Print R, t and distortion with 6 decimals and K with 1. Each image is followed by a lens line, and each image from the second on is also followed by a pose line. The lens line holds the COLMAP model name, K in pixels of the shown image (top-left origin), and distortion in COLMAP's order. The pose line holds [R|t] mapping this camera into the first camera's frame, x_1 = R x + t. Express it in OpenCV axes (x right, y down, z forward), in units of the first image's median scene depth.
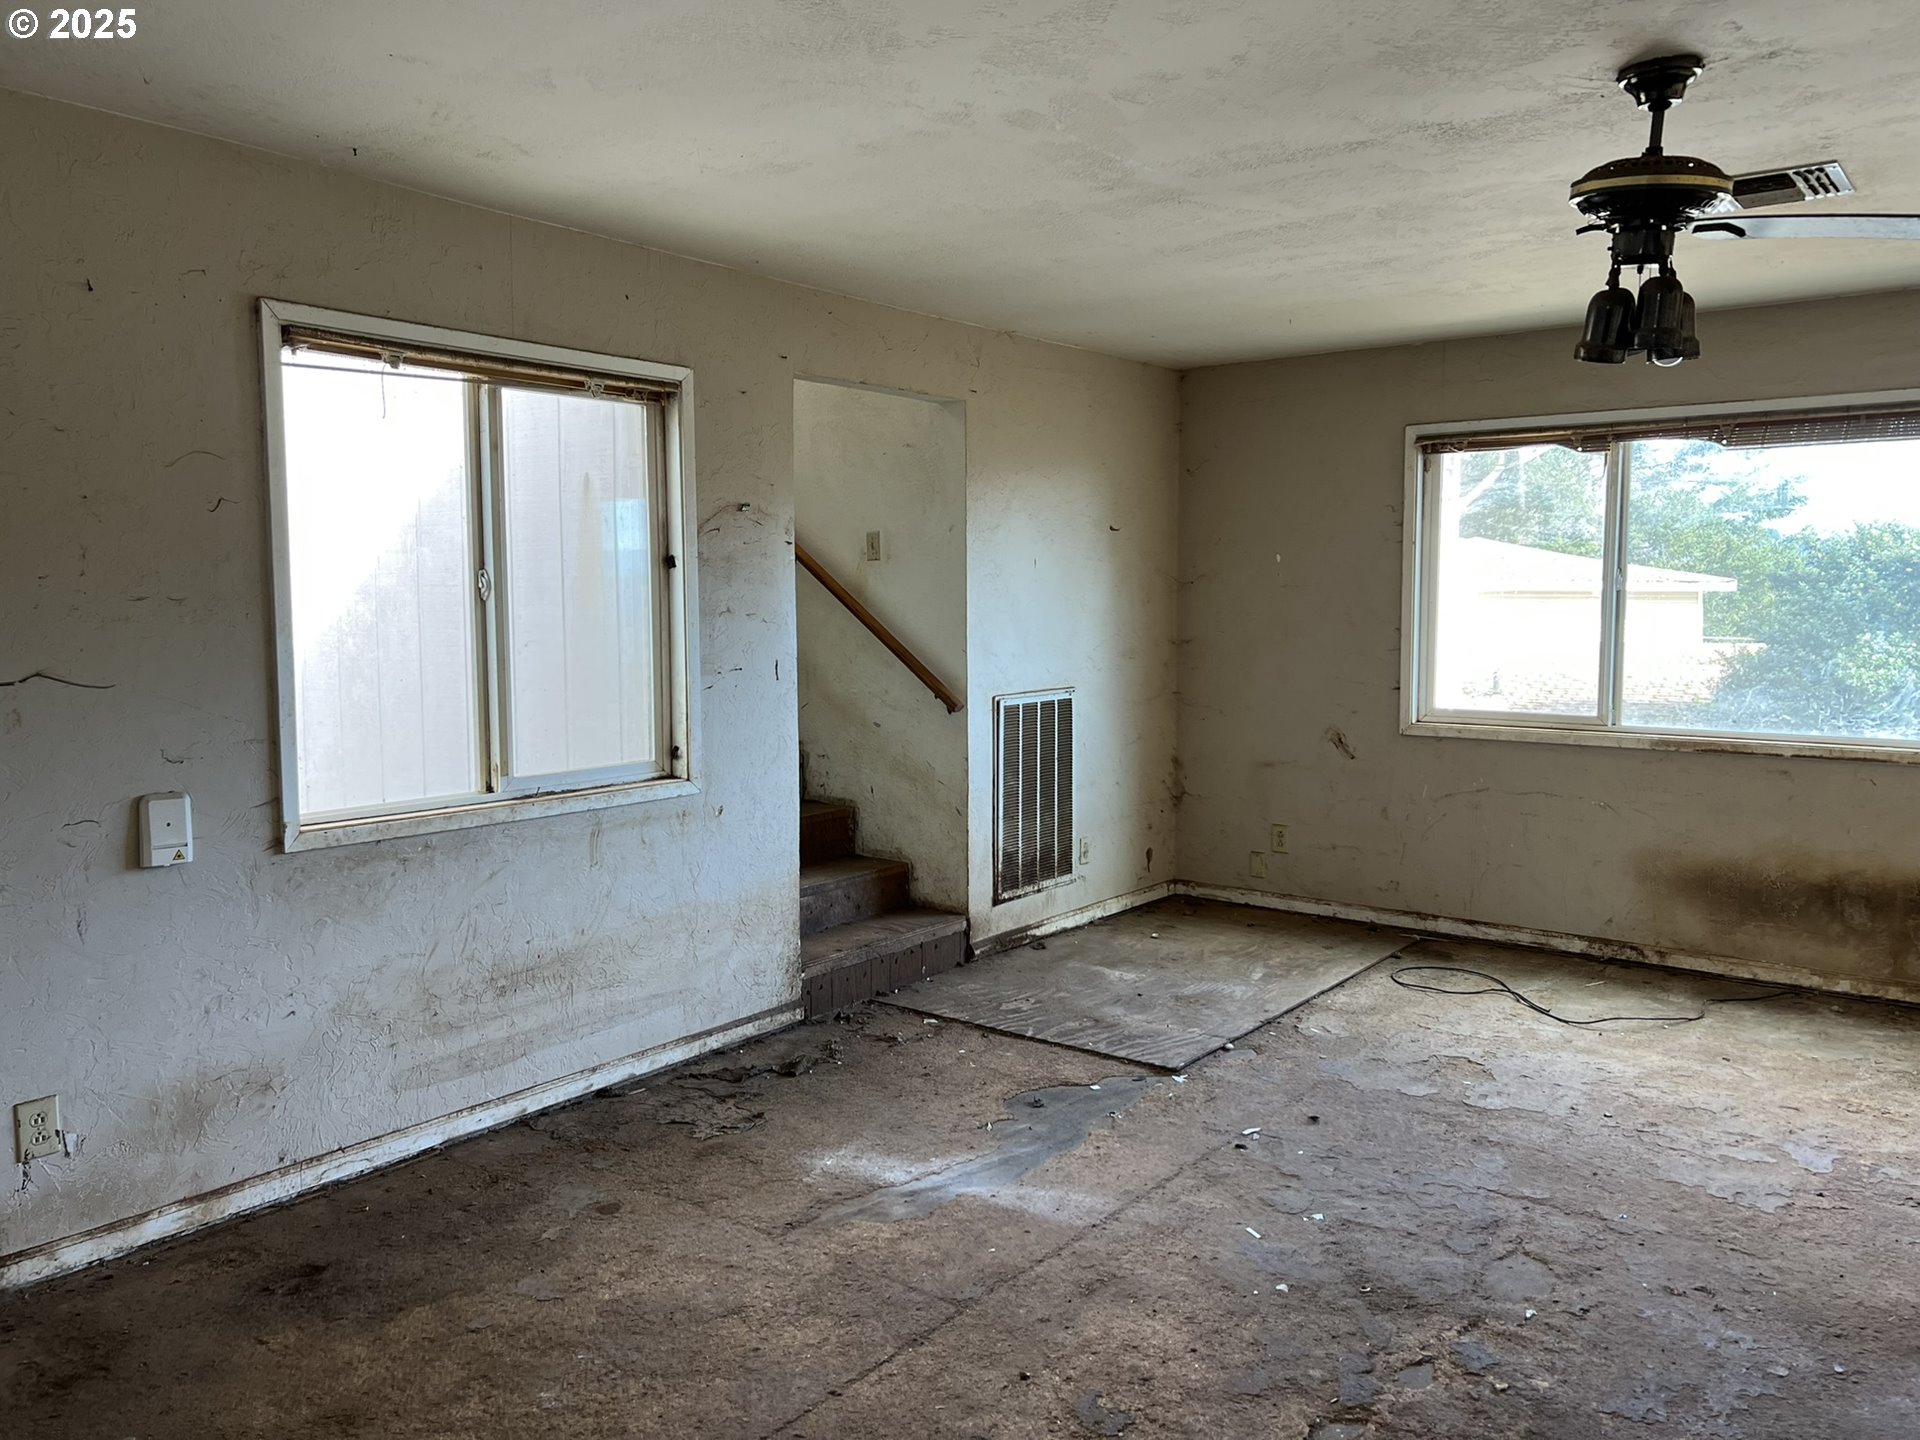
lens RADIAL K [[1445.5, 0, 959.2], [0, 1445.5, 709.8], [0, 0, 1]] dist [0.051340, -0.054407]
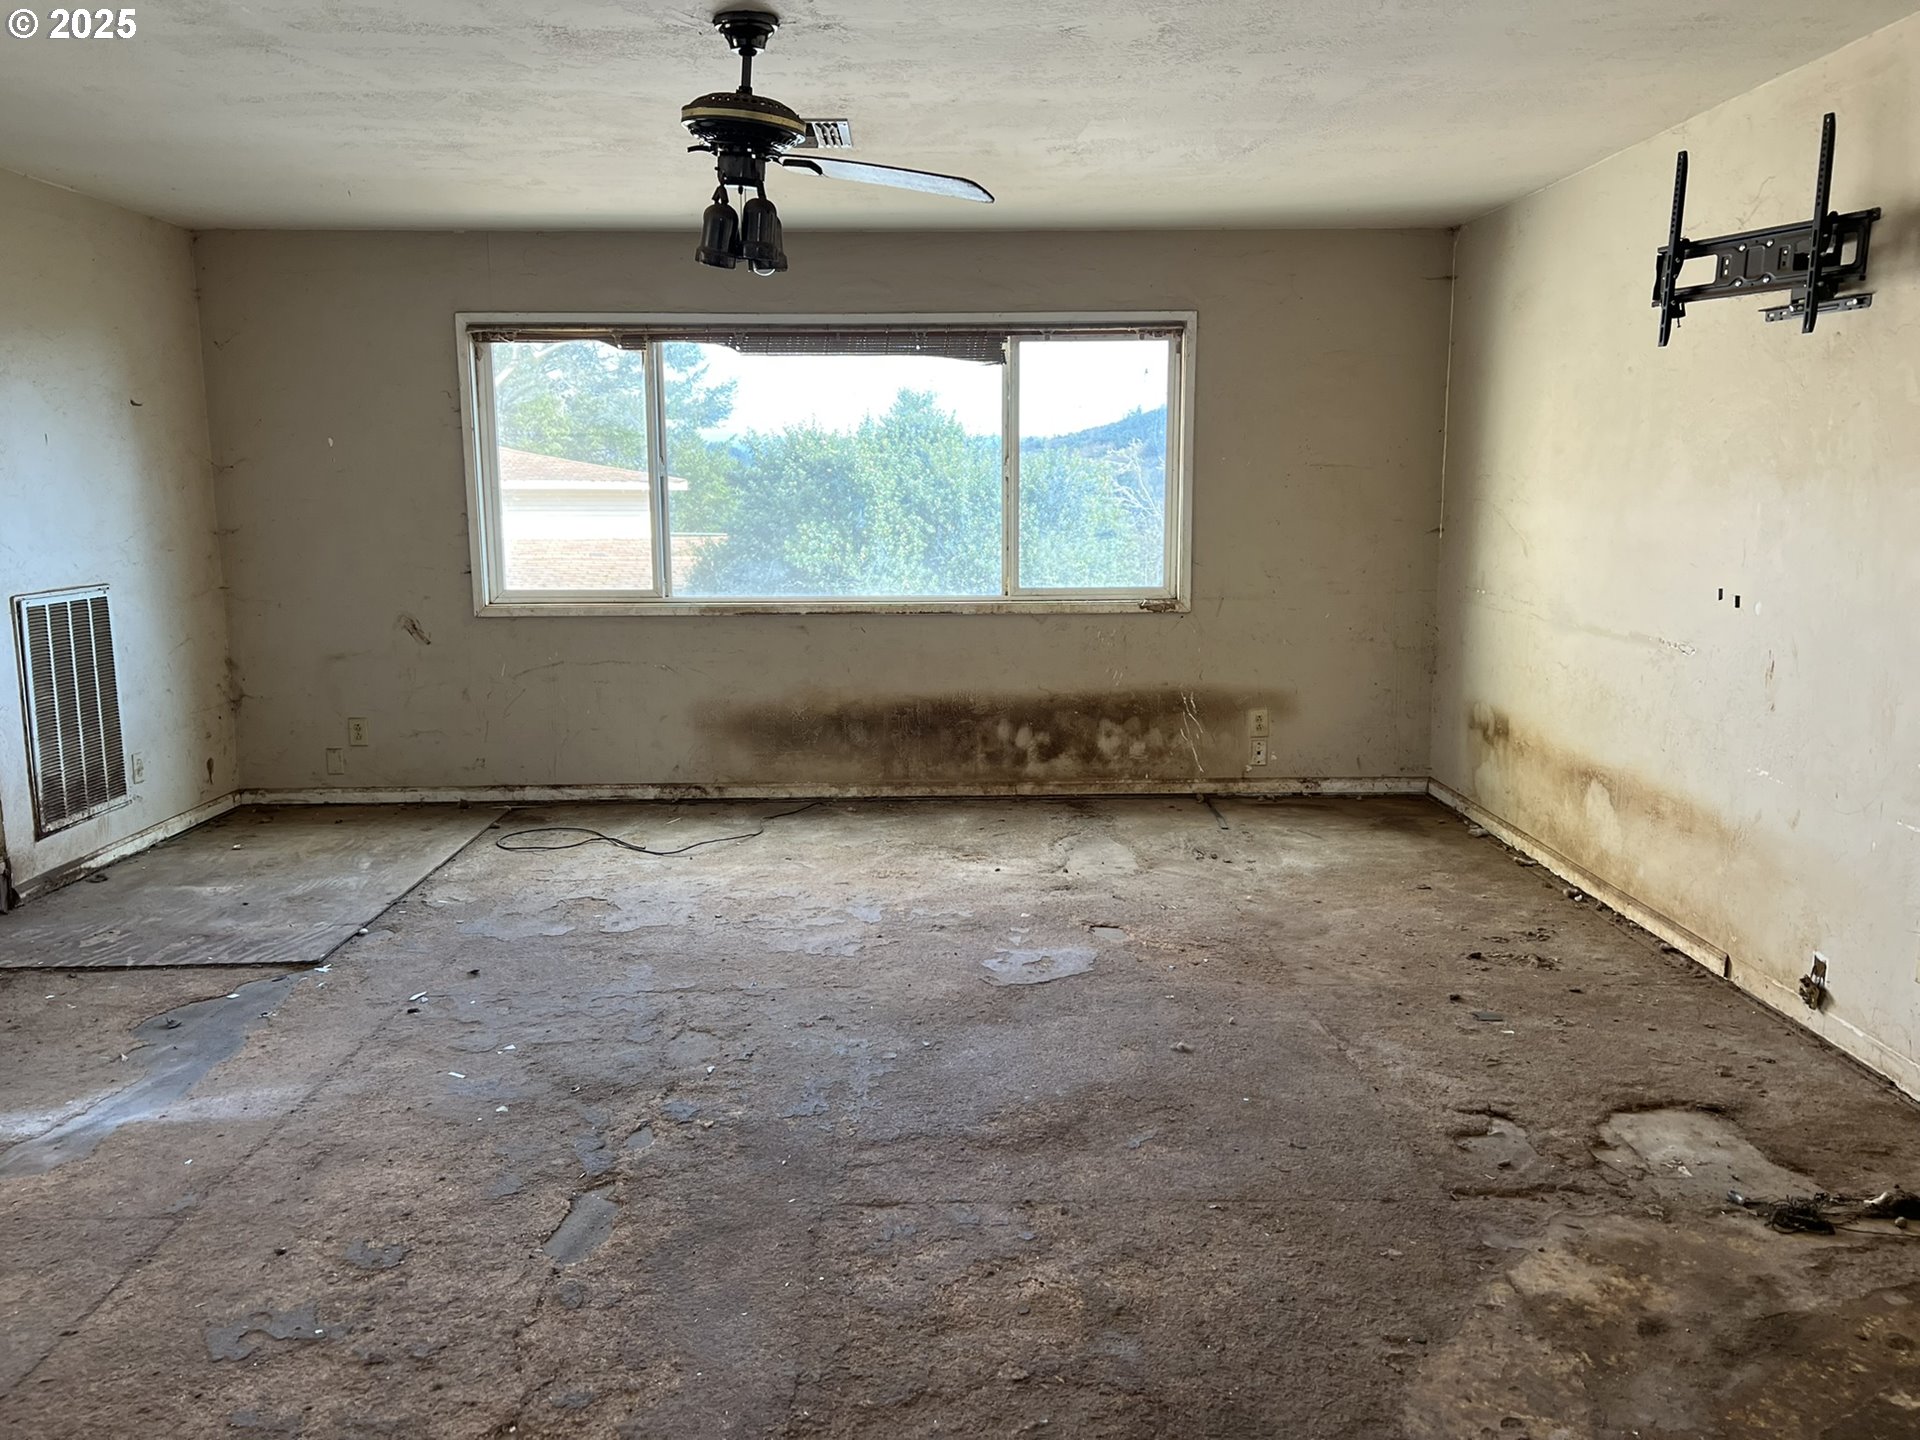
lens RADIAL K [[1445.5, 0, 959.2], [0, 1445.5, 709.8], [0, 0, 1]] dist [0.051340, -0.054407]
pose [[0.776735, -0.097366, 0.622256, -0.116570], [0.056020, 0.994743, 0.085723, 0.019555], [-0.627331, -0.031725, 0.778106, -0.035079]]
